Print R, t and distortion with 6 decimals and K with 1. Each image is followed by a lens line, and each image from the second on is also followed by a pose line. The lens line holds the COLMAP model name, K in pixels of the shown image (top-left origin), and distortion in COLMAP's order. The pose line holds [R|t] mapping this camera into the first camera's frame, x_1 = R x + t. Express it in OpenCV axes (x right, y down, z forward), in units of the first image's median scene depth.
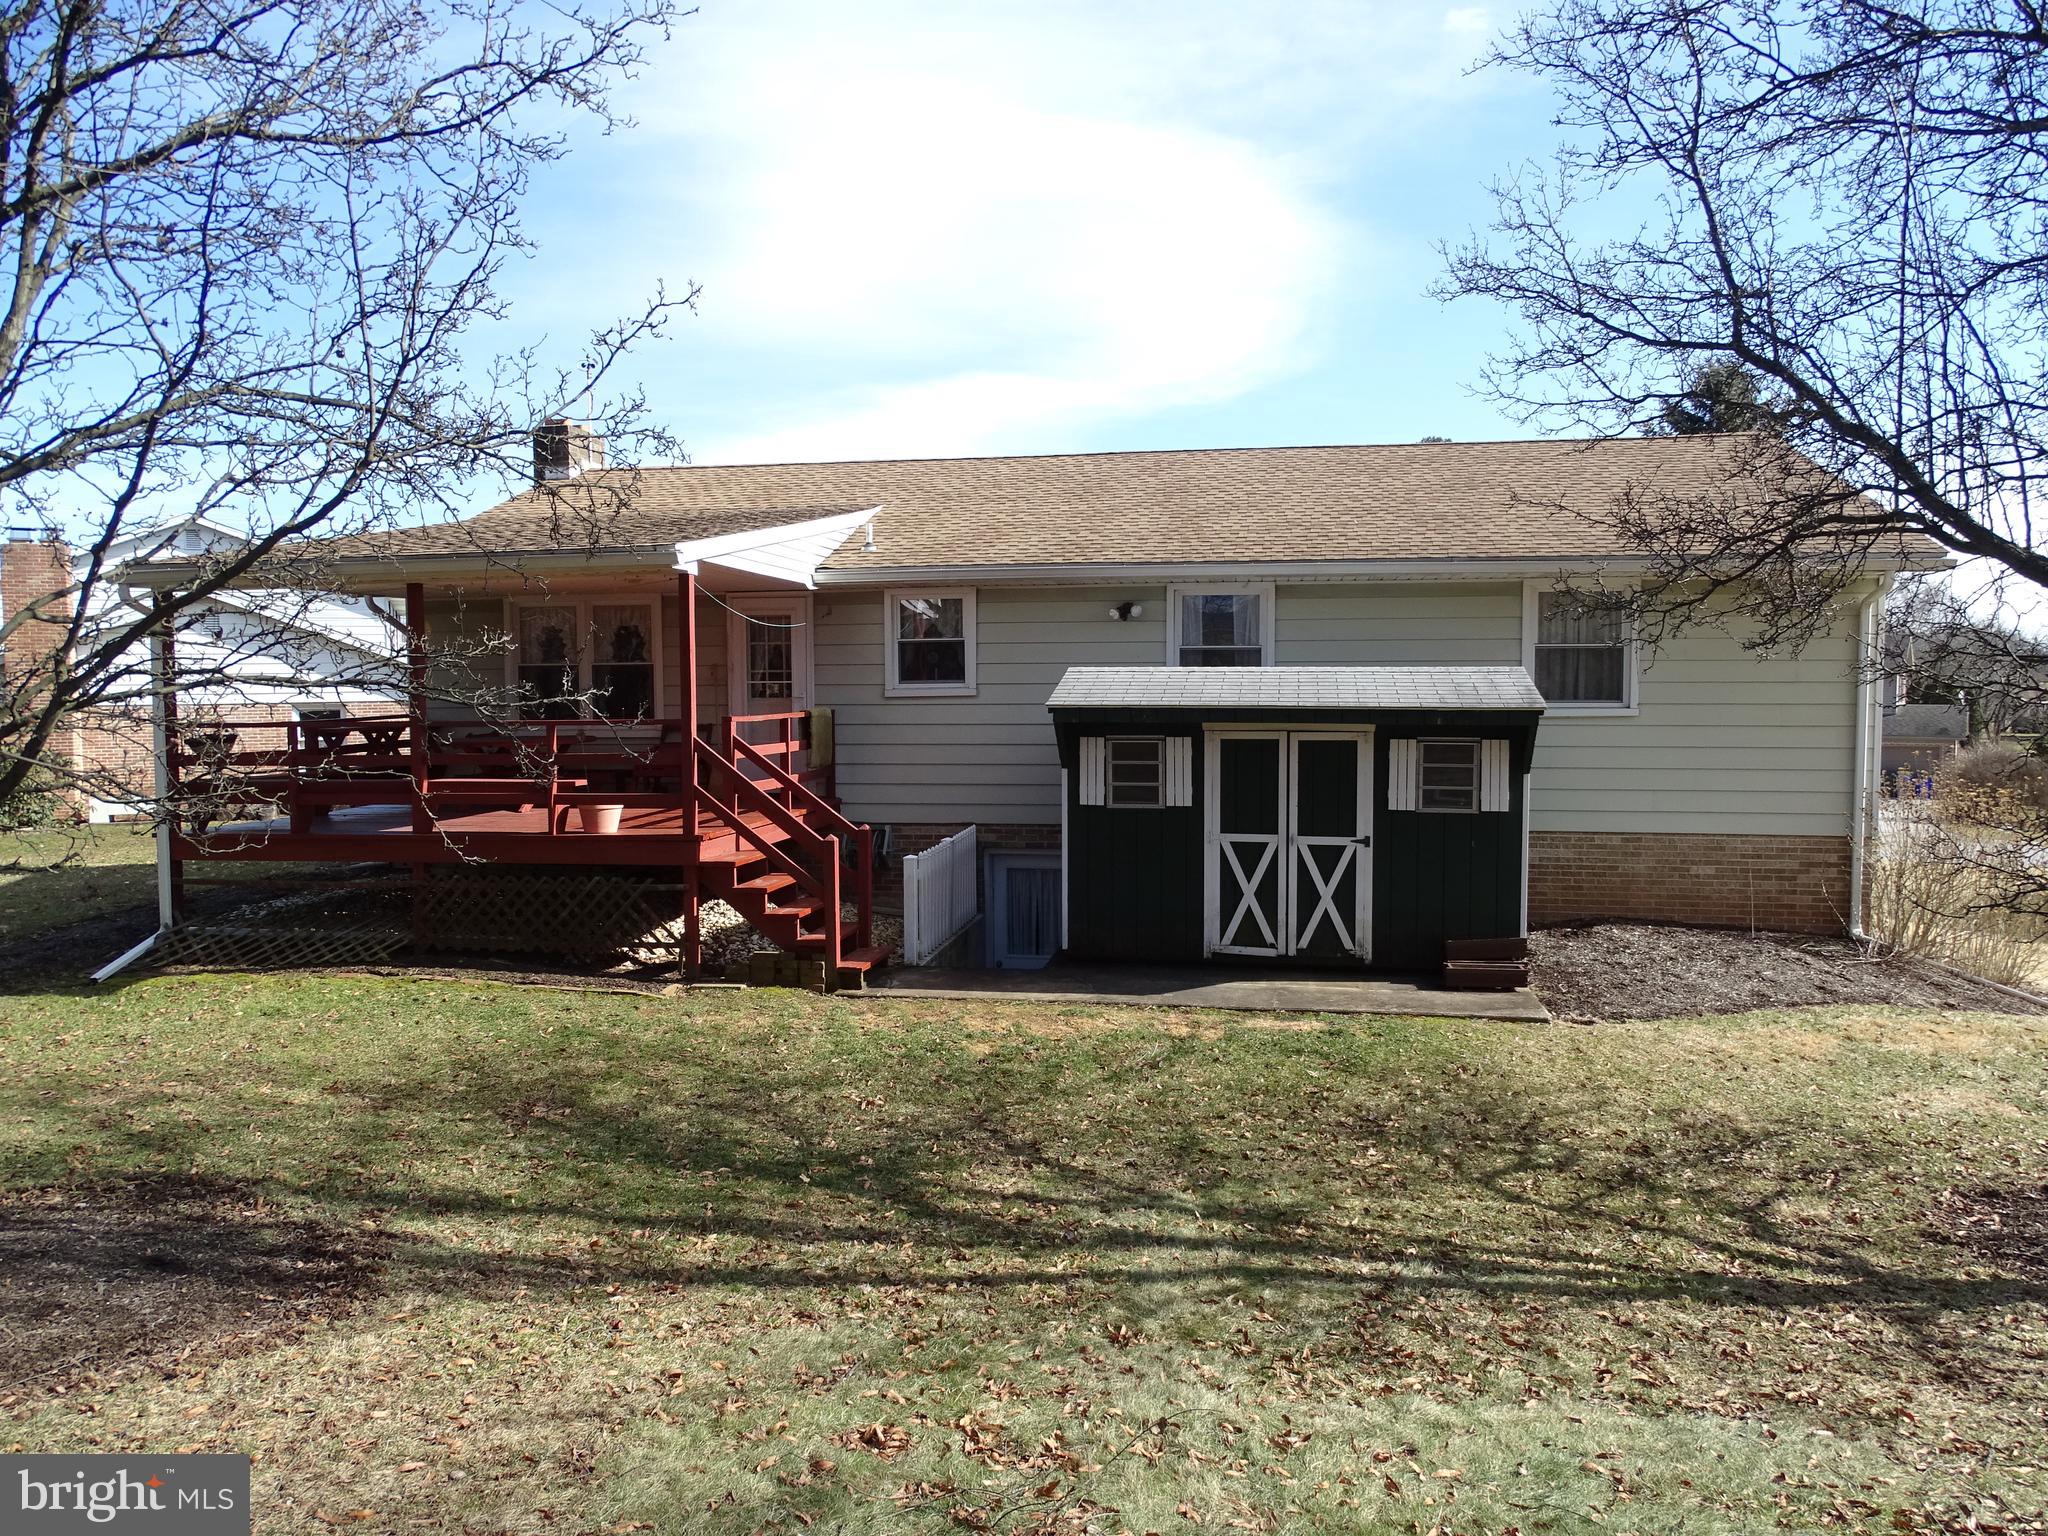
lens RADIAL K [[1442.8, 0, 1024.0], [0, 1442.8, 768.0], [0, 0, 1]] dist [-0.001334, -0.020313]
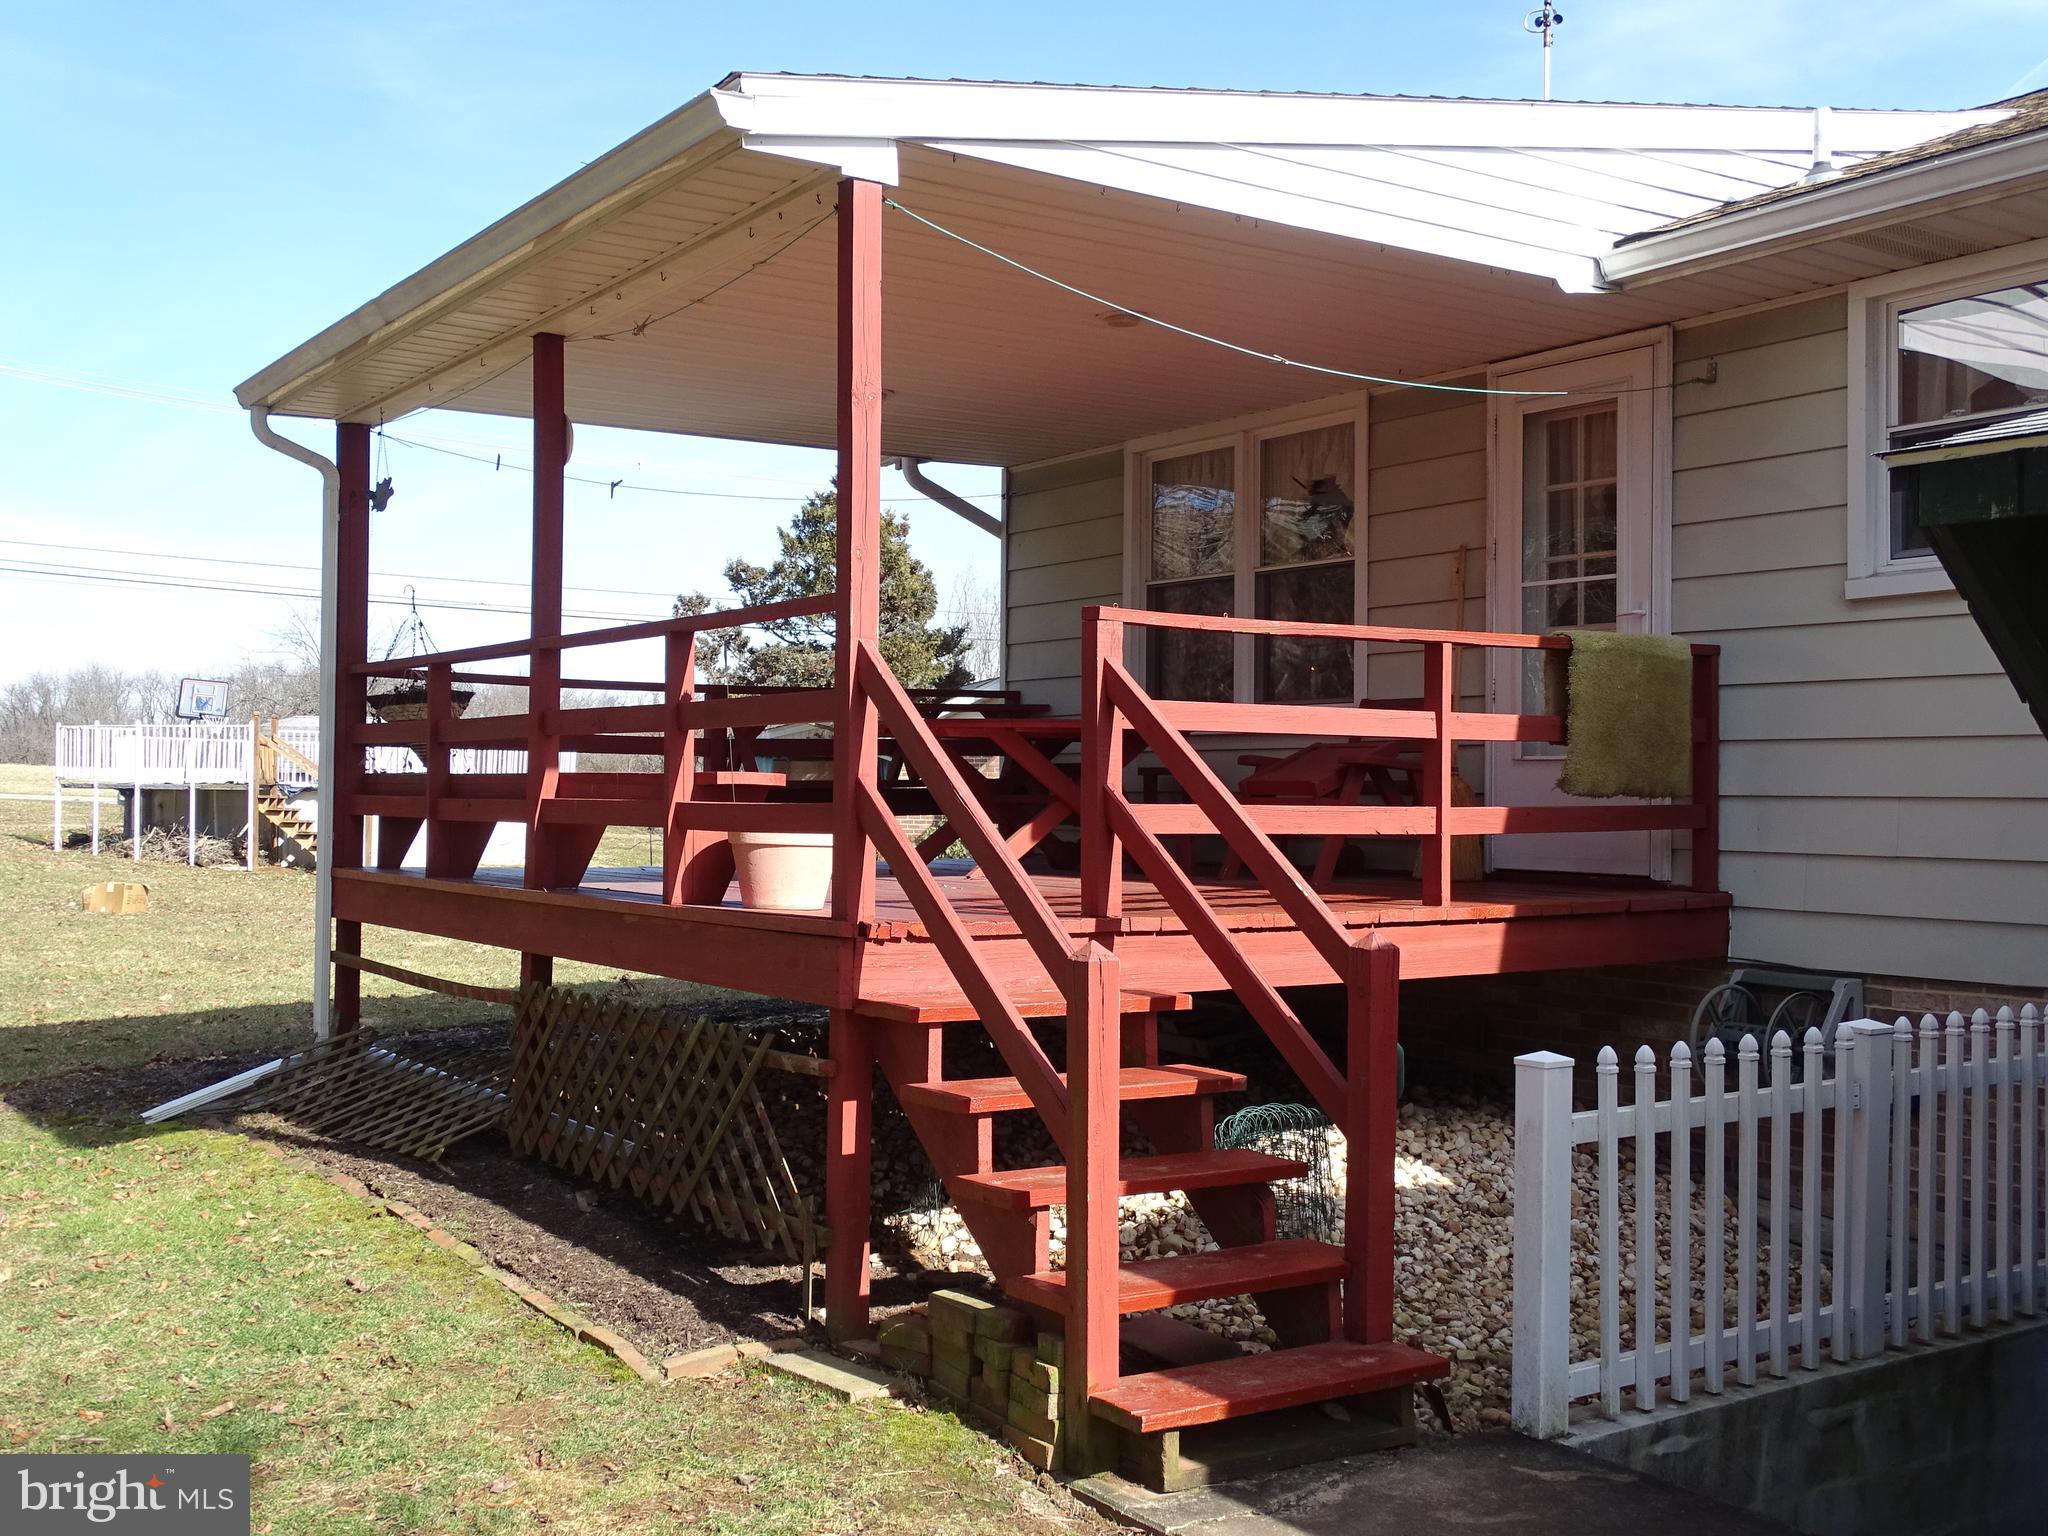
lens RADIAL K [[2105.6, 0, 1024.0], [0, 2105.6, 768.0], [0, 0, 1]] dist [0.005593, 0.005462]
pose [[0.688062, 0.005938, -0.725627, 0.162784], [-0.054444, 0.997570, -0.043463, 0.028166], [0.723606, 0.069412, 0.686714, 0.650599]]
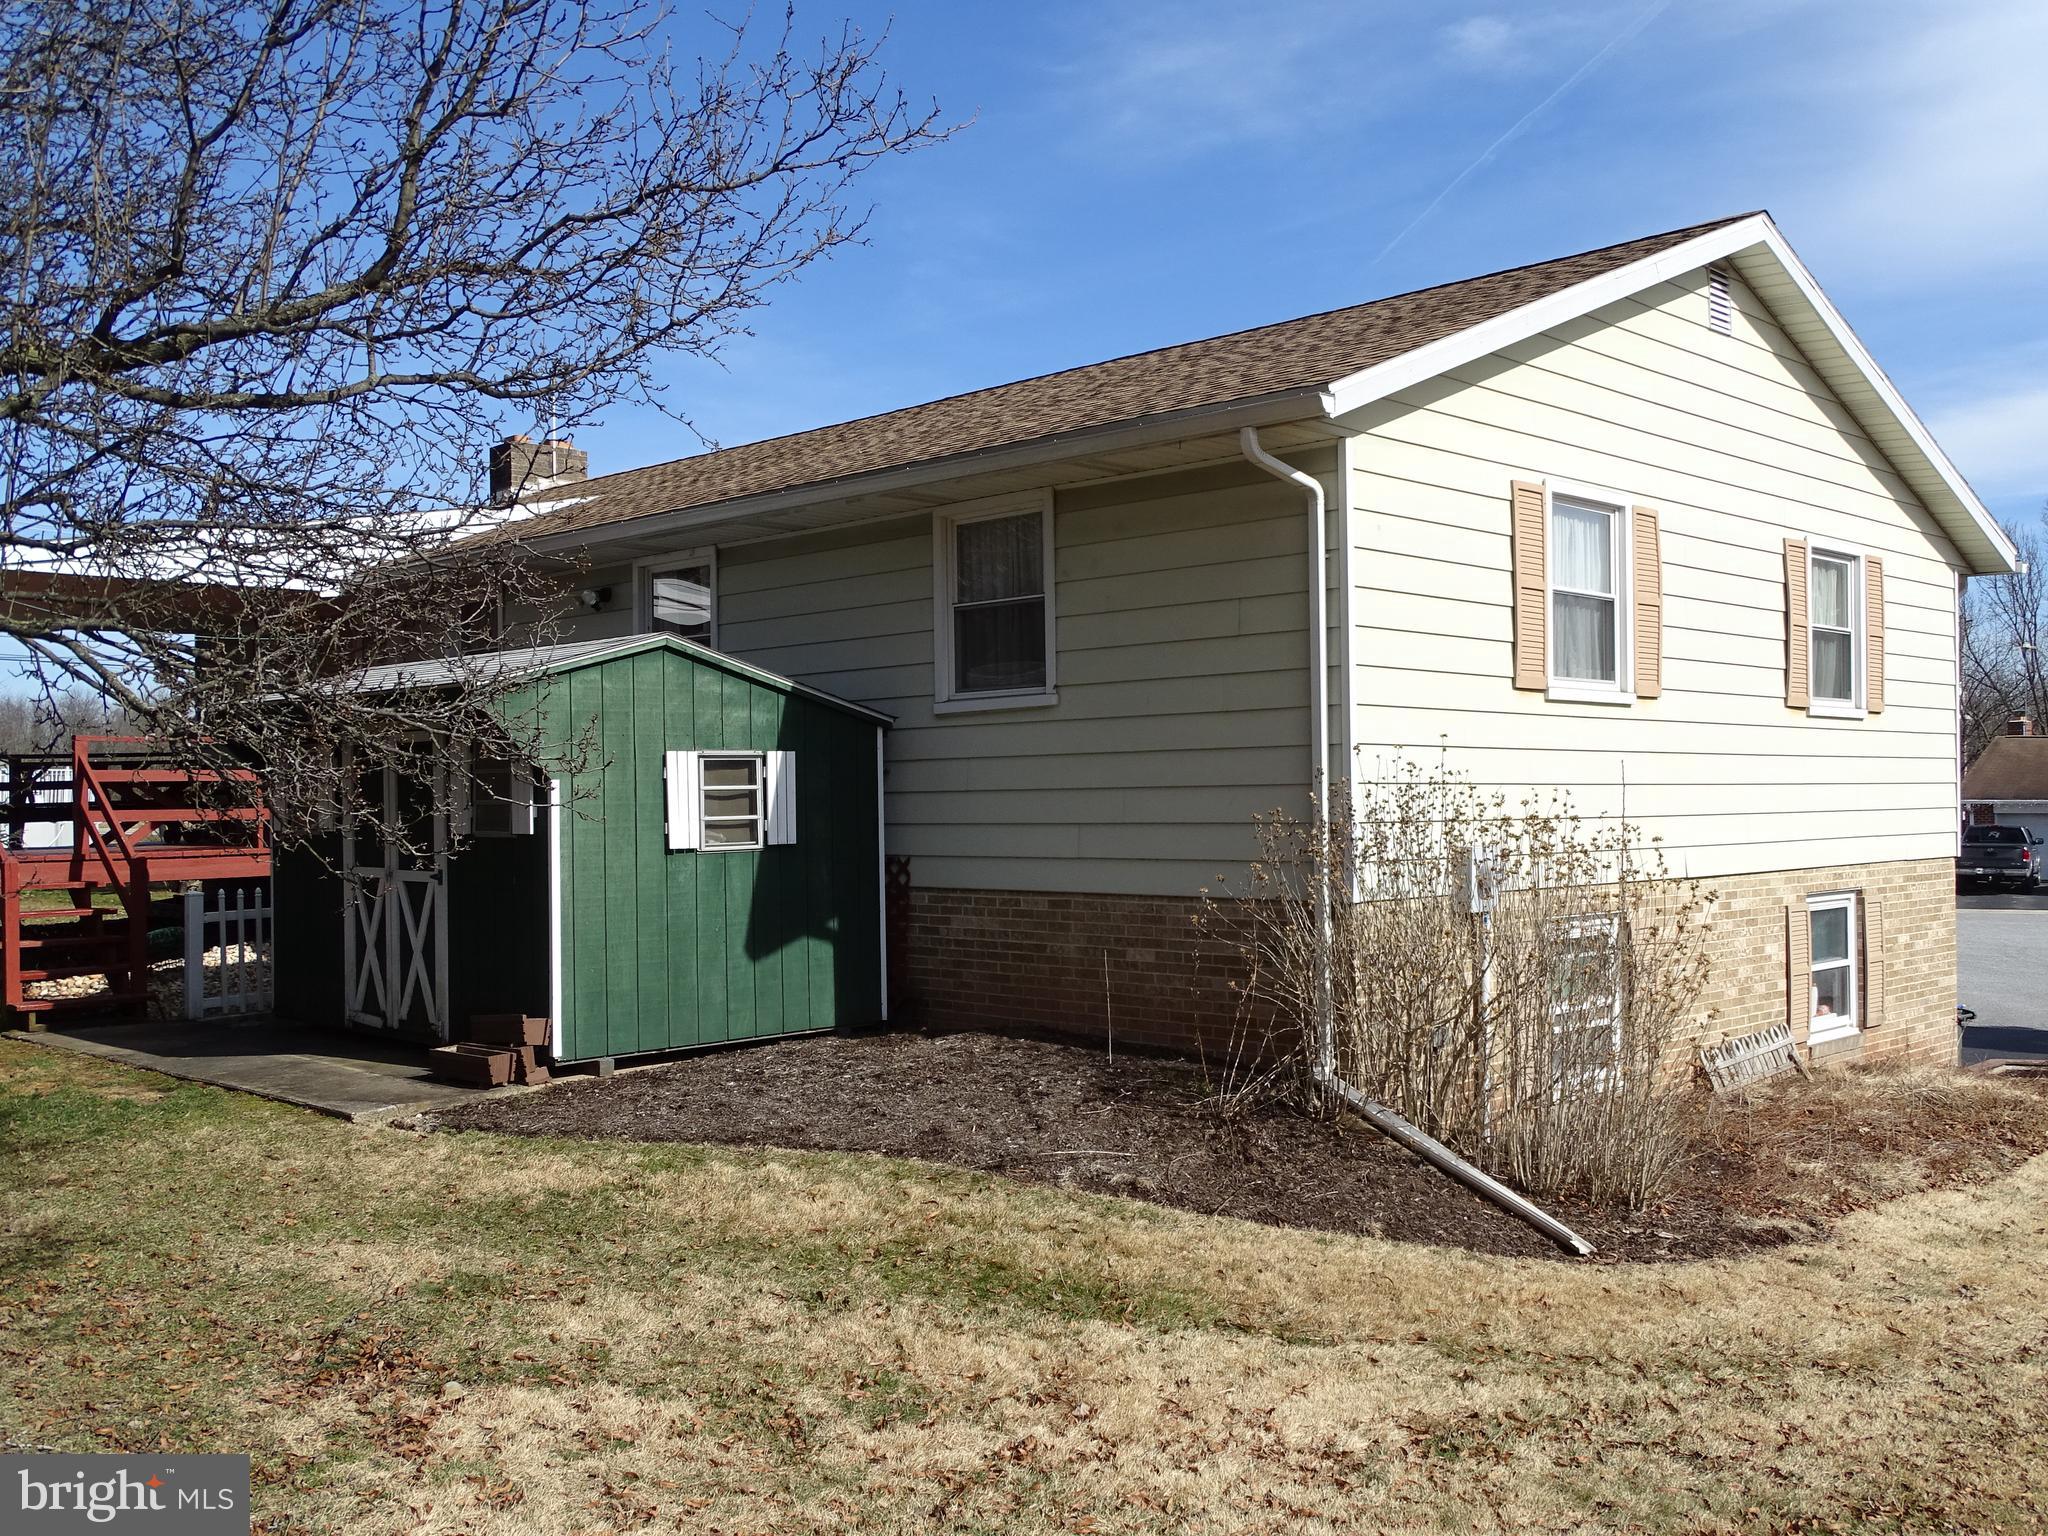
lens RADIAL K [[1930.1, 0, 1024.0], [0, 1930.1, 768.0], [0, 0, 1]] dist [0.064189, -0.001180]
pose [[0.823891, 0.002671, -0.566741, 1.044549], [-0.019771, 0.999516, -0.024031, 0.012149], [0.566403, 0.031005, 0.823545, 0.335193]]
